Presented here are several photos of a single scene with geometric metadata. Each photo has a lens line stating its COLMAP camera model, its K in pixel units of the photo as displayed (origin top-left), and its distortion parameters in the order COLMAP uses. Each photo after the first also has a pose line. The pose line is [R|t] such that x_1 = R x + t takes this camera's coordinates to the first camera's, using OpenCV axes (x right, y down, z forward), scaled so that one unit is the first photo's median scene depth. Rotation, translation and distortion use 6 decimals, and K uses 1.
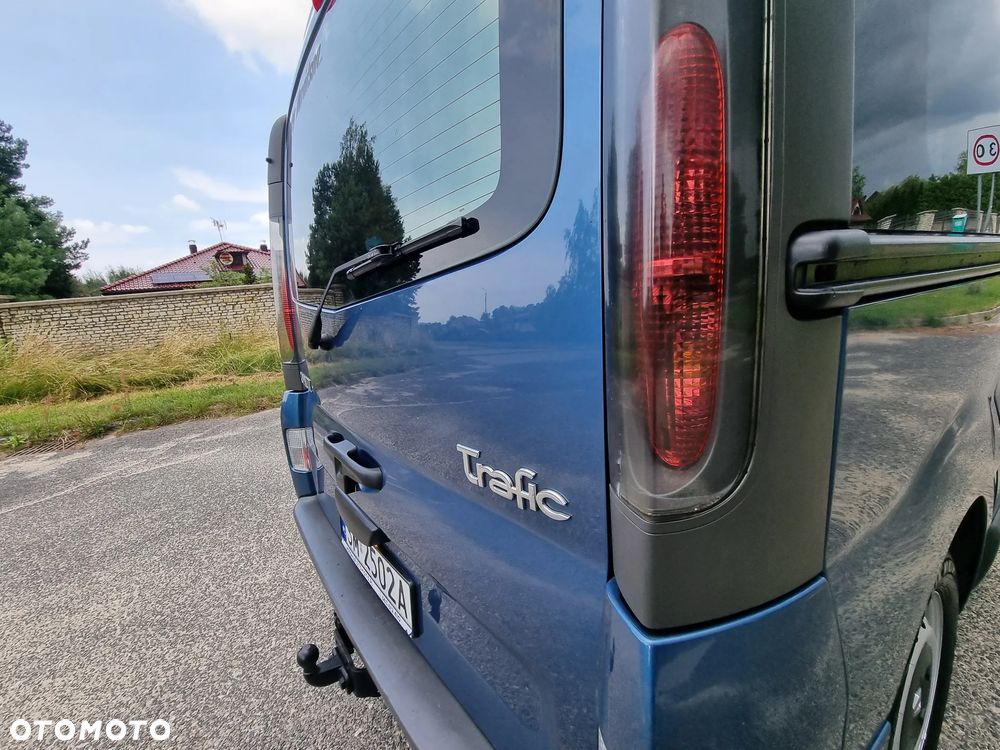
lens RADIAL K [[442.0, 0, 496.7], [0, 442.0, 353.6], [0, 0, 1]] dist [-0.000127, -0.001200]
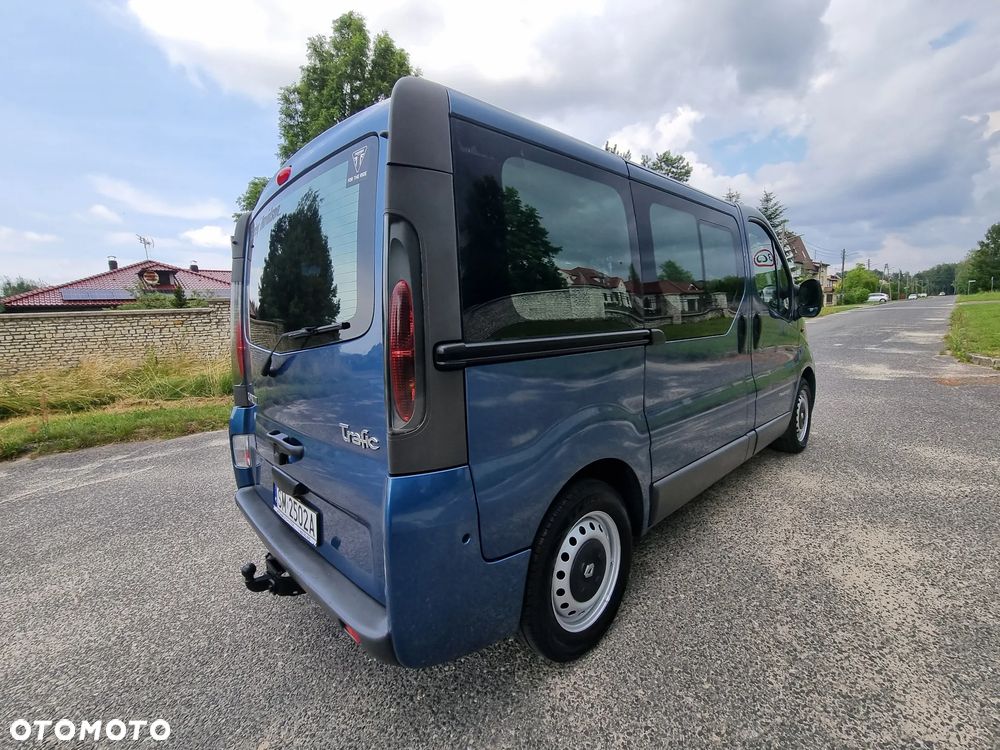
lens RADIAL K [[442.0, 0, 496.7], [0, 442.0, 353.6], [0, 0, 1]] dist [-0.000127, -0.001200]
pose [[0.991390, 0.031622, 0.127065, 0.047145], [-0.022469, 0.997091, -0.072832, 0.001247], [-0.128998, 0.069349, 0.989217, -0.151807]]
